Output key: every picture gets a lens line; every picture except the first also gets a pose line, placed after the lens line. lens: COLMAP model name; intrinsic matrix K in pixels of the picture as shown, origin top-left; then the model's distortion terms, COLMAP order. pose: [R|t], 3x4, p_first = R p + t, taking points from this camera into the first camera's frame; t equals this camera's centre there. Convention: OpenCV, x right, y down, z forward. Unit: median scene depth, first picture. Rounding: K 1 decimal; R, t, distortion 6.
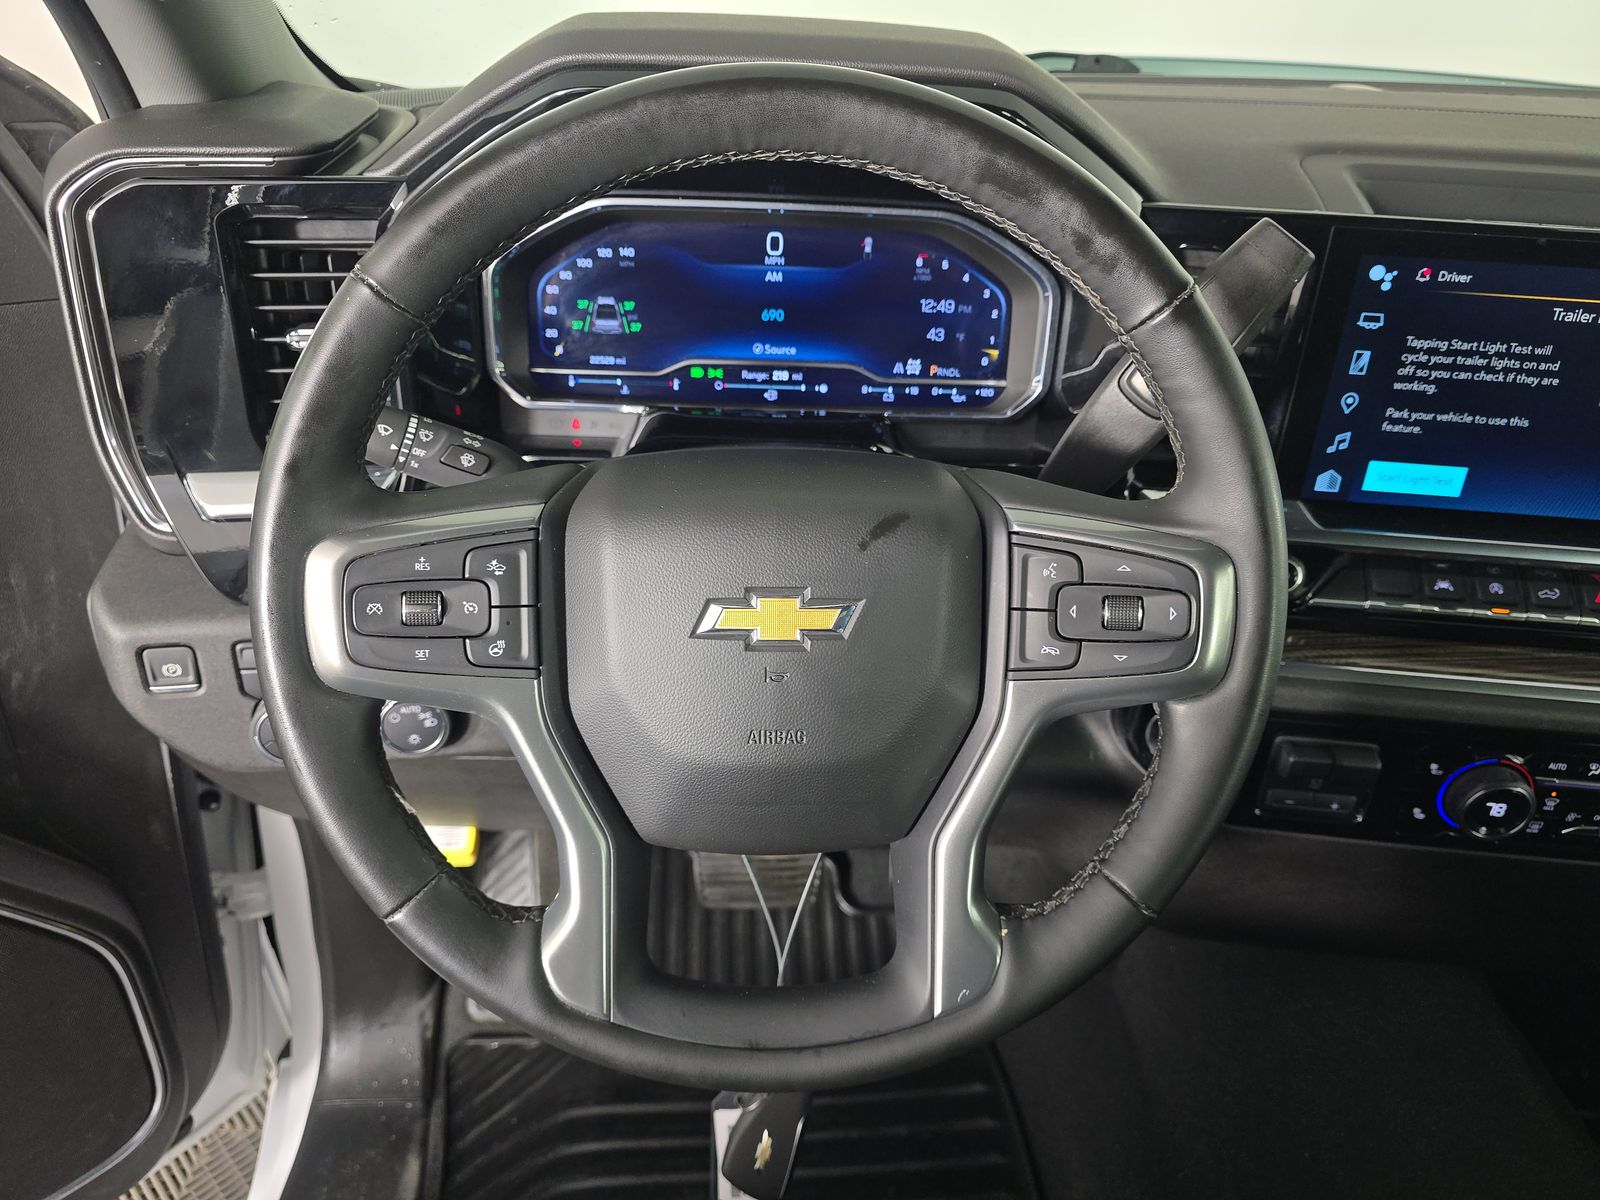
lens RADIAL K [[1086.2, 0, 800.0], [0, 1086.2, 600.0], [0, 0, 1]] dist [0.060789, -0.085657]
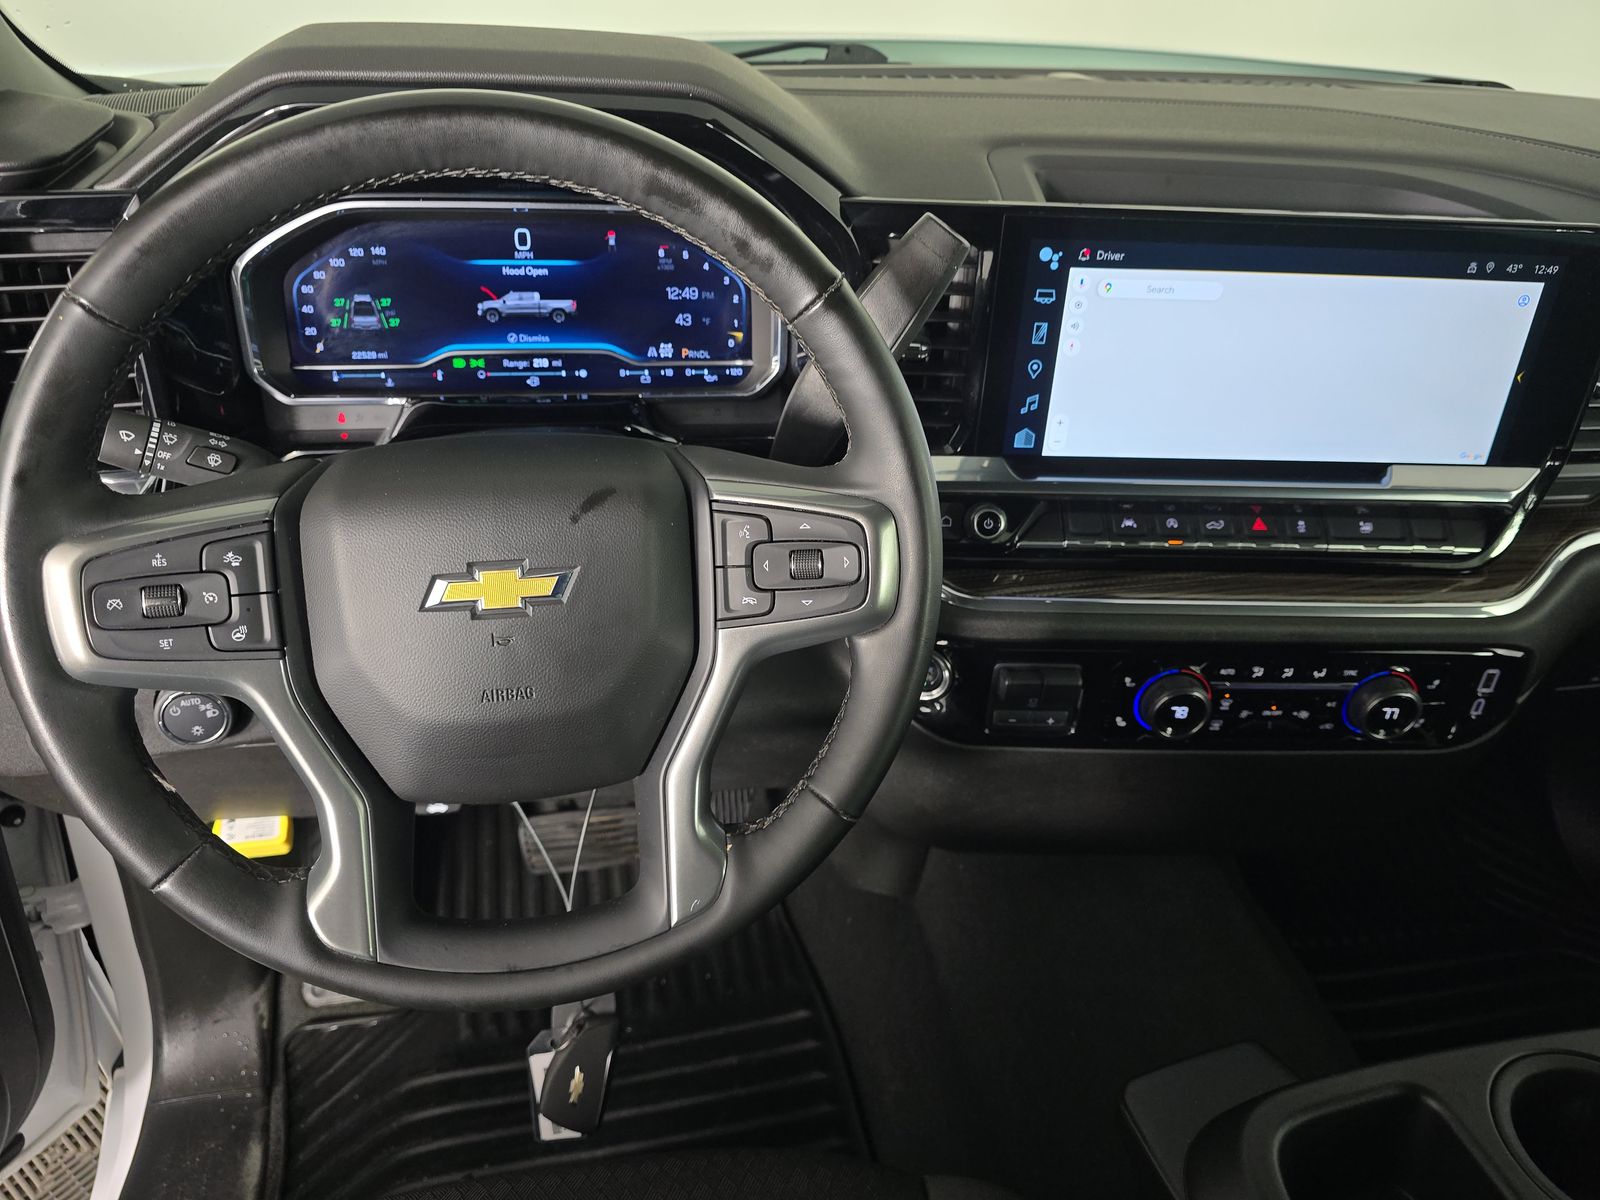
lens RADIAL K [[1083.7, 0, 791.9], [0, 1083.7, 599.8], [0, 0, 1]] dist [0.053346, -0.054040]
pose [[0.991042, -0.068300, 0.114766, 0.099074], [0.065321, 0.997427, 0.029527, 0.010008], [-0.116487, -0.021766, 0.992954, -0.100070]]
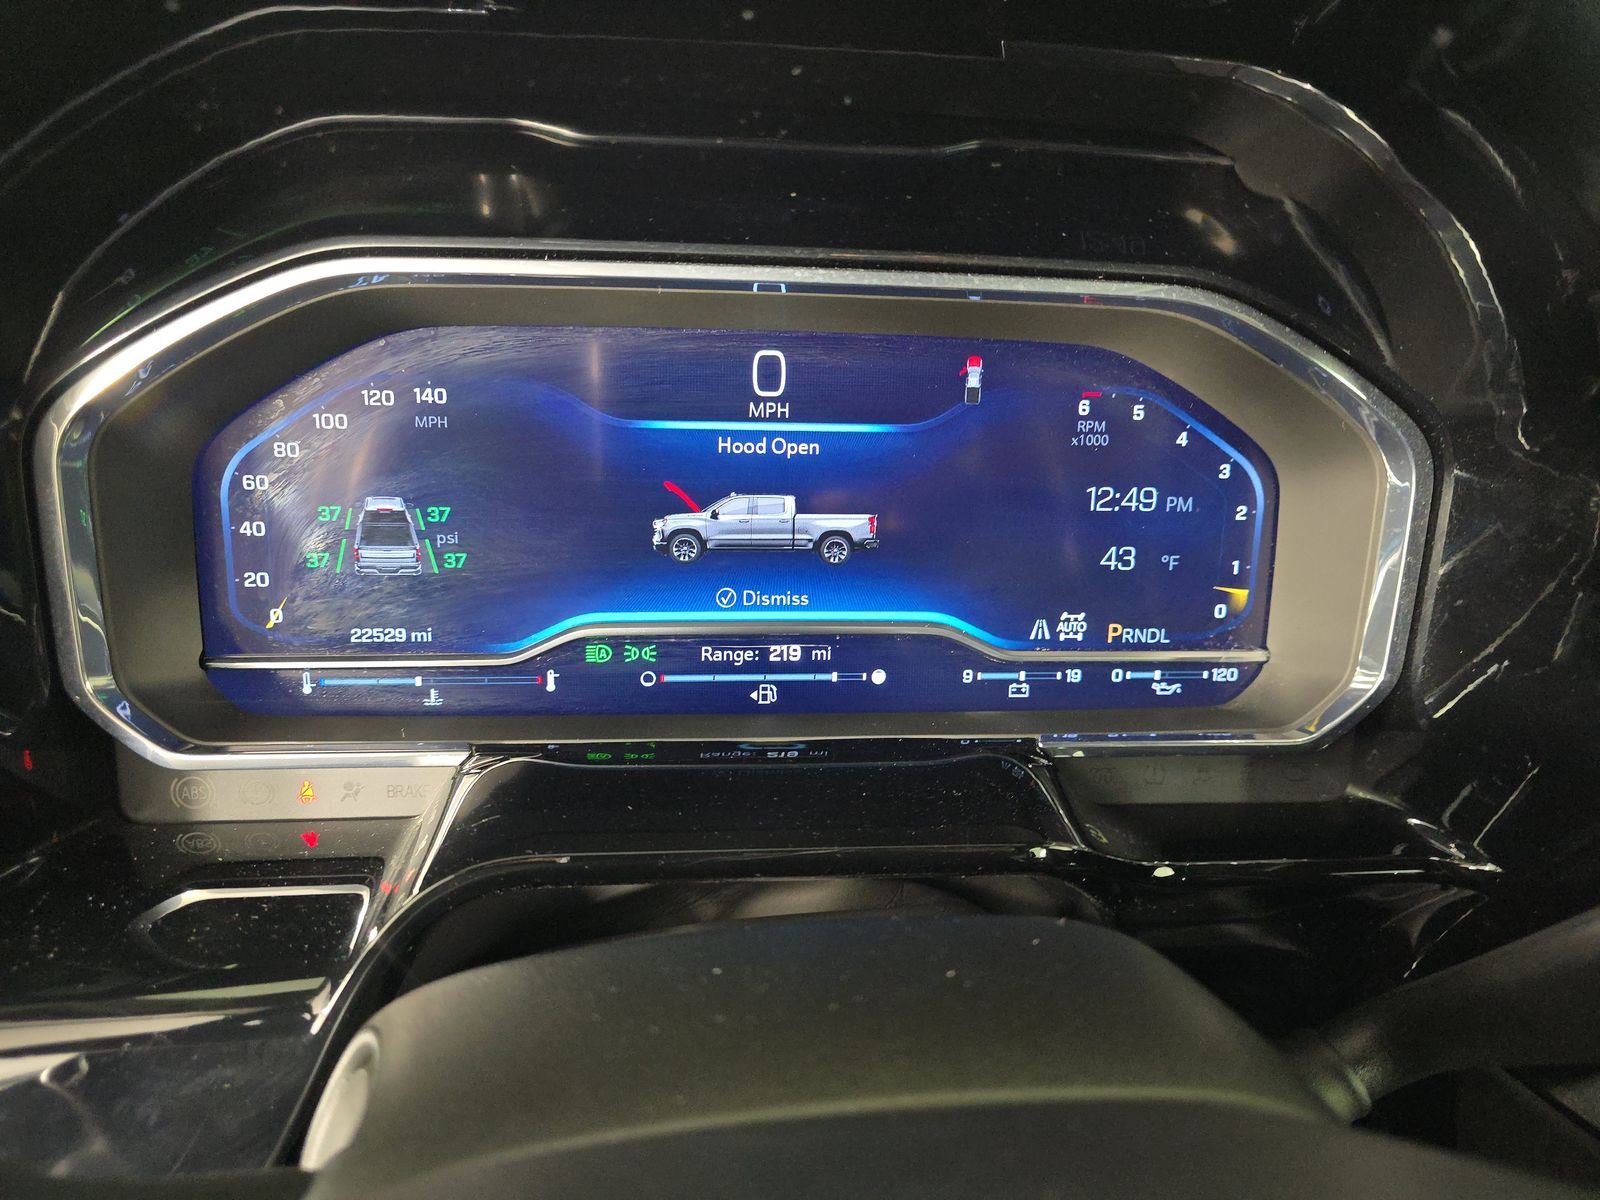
lens RADIAL K [[1086.2, 0, 800.0], [0, 1086.2, 600.0], [0, 0, 1]] dist [0.060789, -0.085657]
pose [[0.996327, -0.029260, 0.080475, -0.053909], [0.039567, 0.990772, -0.129633, -0.192106], [-0.075940, 0.132341, 0.988291, 0.623023]]
